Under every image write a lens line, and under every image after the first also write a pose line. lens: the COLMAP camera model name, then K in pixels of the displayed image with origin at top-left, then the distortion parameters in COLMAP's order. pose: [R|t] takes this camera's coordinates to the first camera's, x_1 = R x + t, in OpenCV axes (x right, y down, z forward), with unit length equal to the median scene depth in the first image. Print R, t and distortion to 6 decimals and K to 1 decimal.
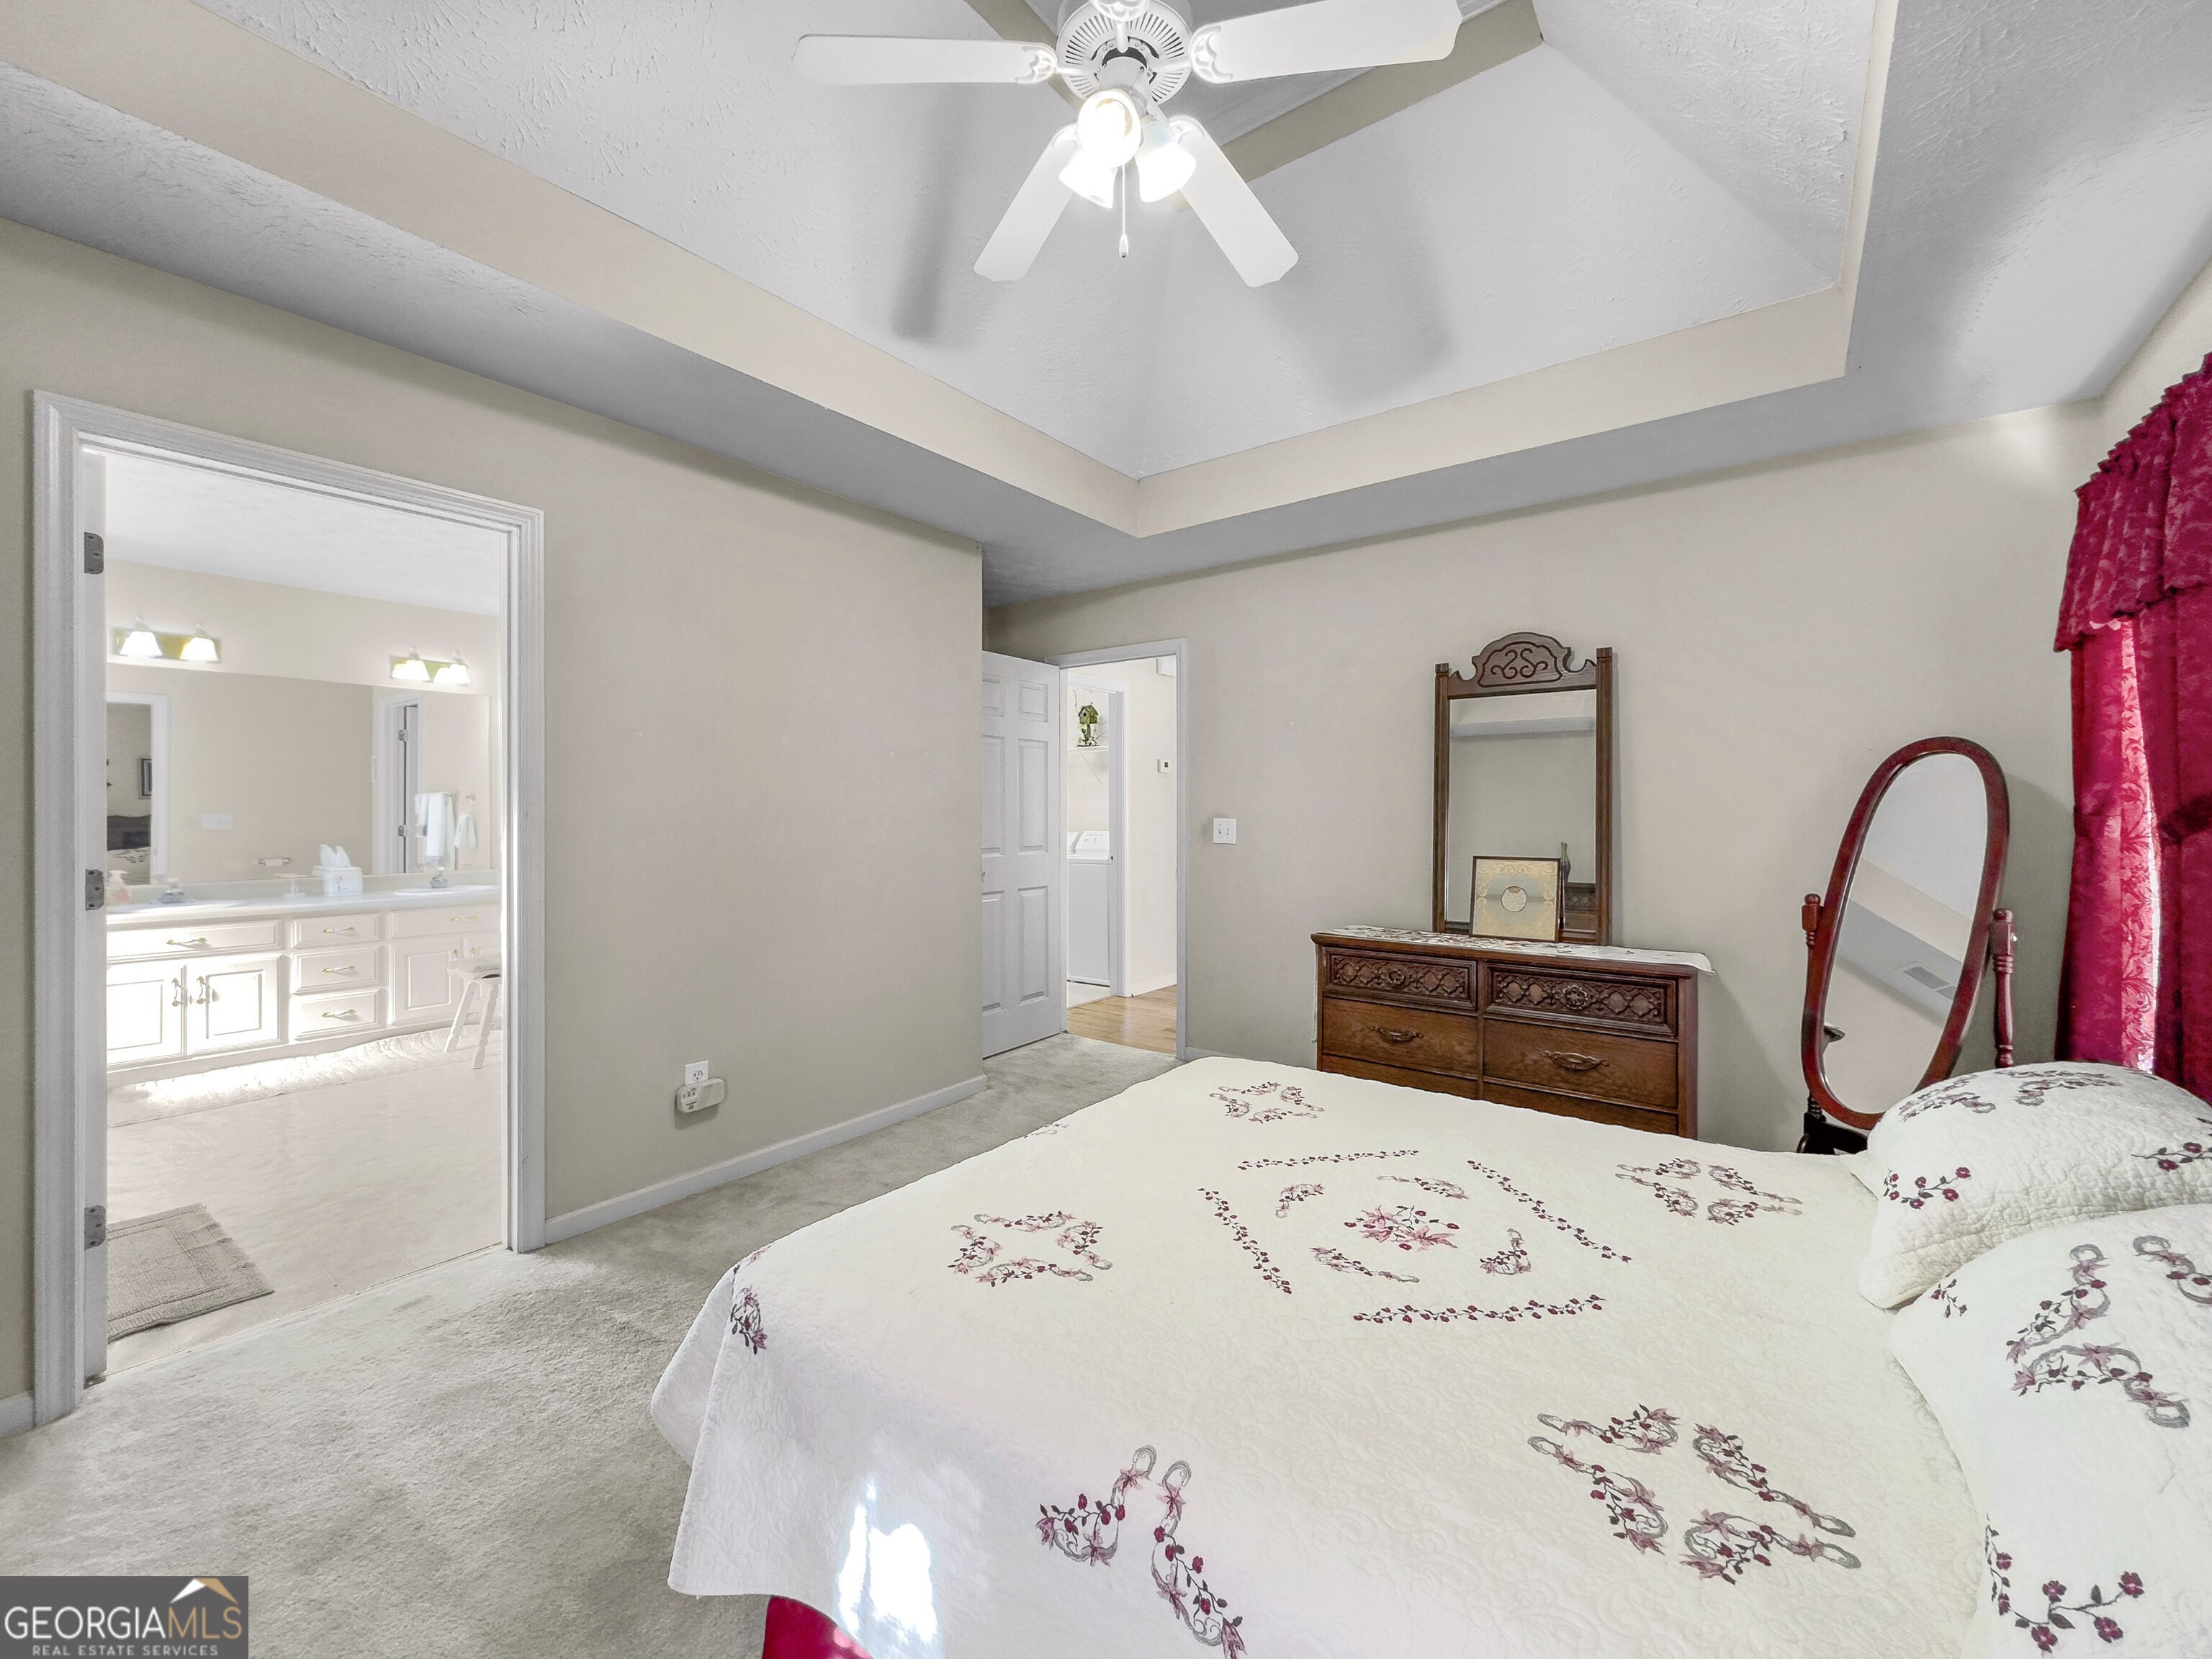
lens RADIAL K [[887.2, 0, 1107.1], [0, 887.2, 815.7], [0, 0, 1]] dist [-0.013867, 0.004066]
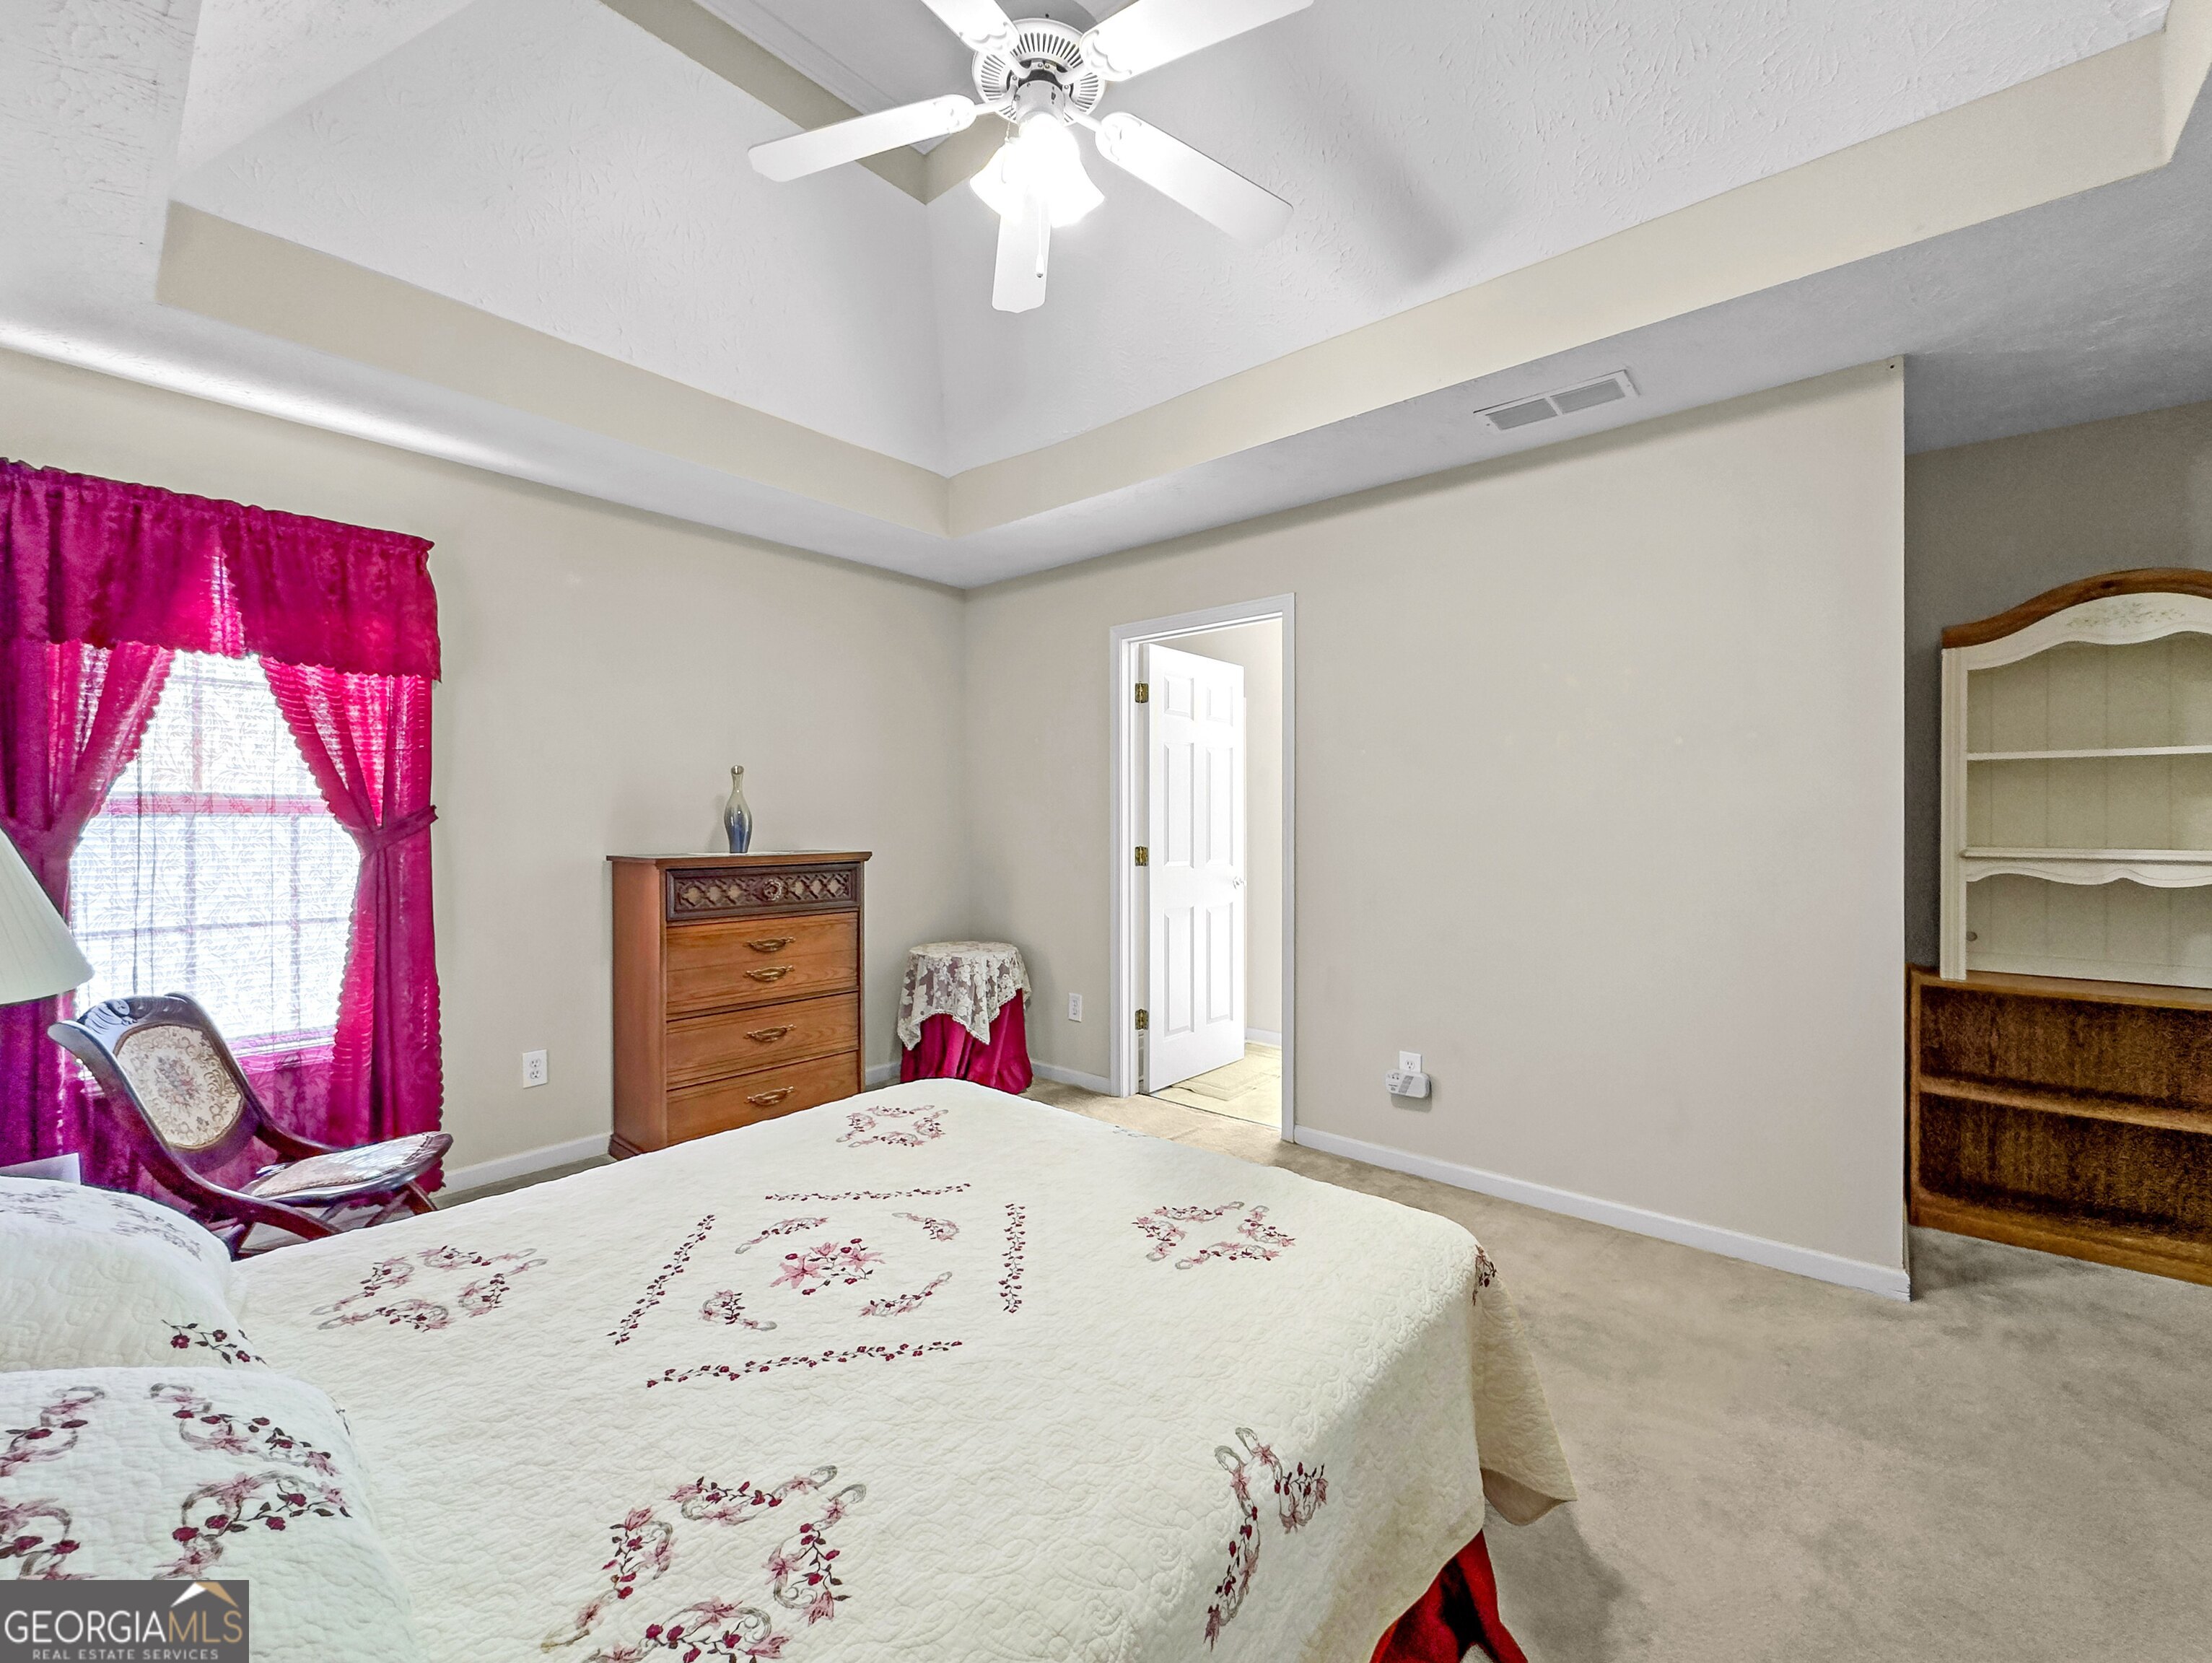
lens RADIAL K [[895.0, 0, 1100.1], [0, 895.0, 791.8], [0, 0, 1]] dist [0.000205, -0.000051]
pose [[-0.055419, -0.027676, -0.998080, 0.806460], [-0.001913, 0.999617, -0.027612, -0.009578], [0.998461, 0.000379, -0.055451, 0.838964]]
